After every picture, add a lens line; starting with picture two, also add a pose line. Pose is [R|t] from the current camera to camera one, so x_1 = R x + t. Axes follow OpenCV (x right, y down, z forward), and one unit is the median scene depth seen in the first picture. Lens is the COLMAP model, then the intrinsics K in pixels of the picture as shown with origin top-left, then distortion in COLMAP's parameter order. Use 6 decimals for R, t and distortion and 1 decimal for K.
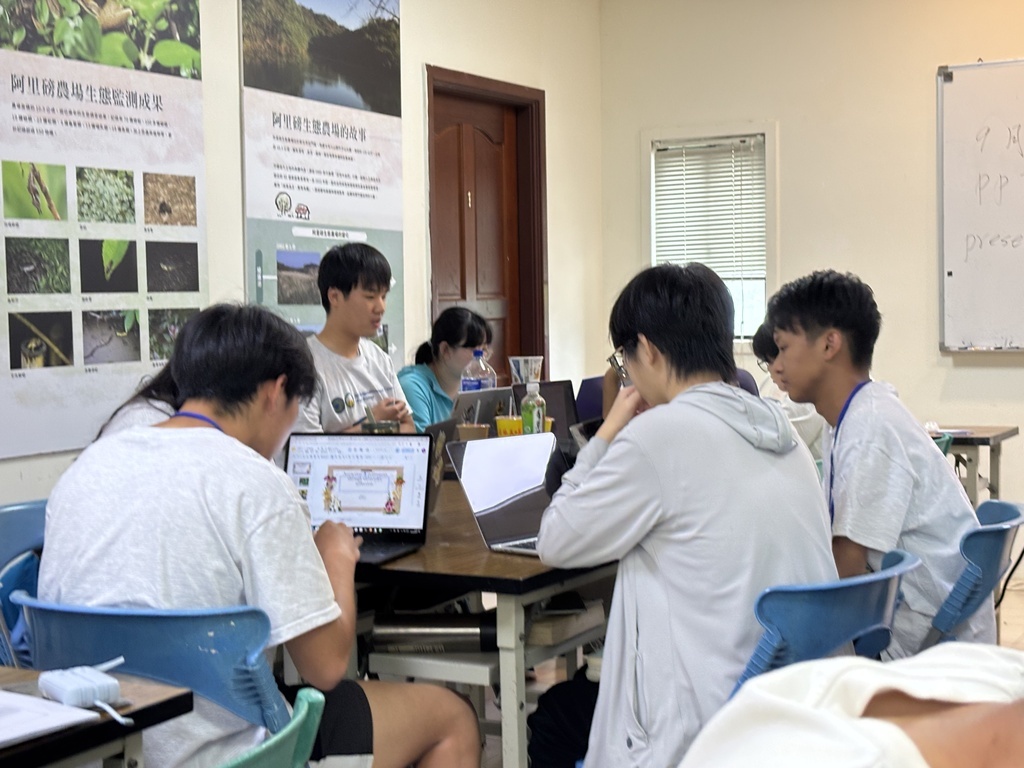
lens RADIAL K [[1548.5, 0, 512.8], [0, 1548.5, 383.8], [0, 0, 1]] dist [0.009042, 0.000000]
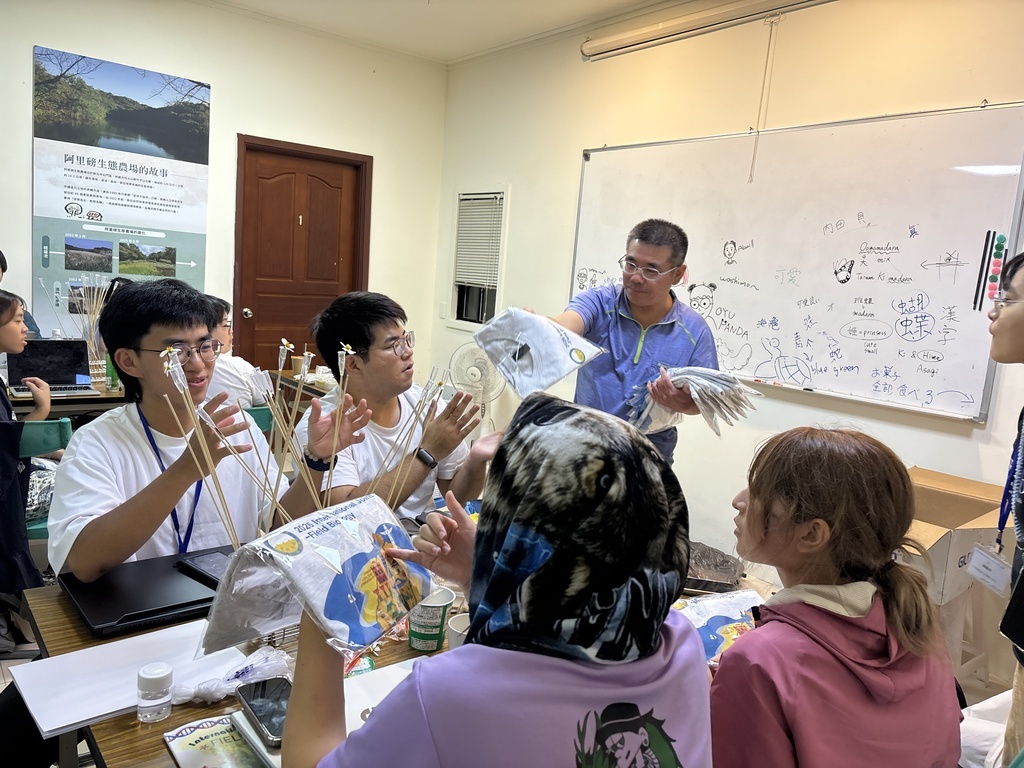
lens RADIAL K [[755.2, 0, 515.2], [0, 755.2, 386.3], [0, 0, 1]] dist [0.012645, -0.037606]
pose [[0.924975, 0.143806, -0.351768, 0.594501], [-0.115307, 0.988204, 0.100784, -0.062686], [0.362112, -0.052662, 0.930646, 0.388156]]
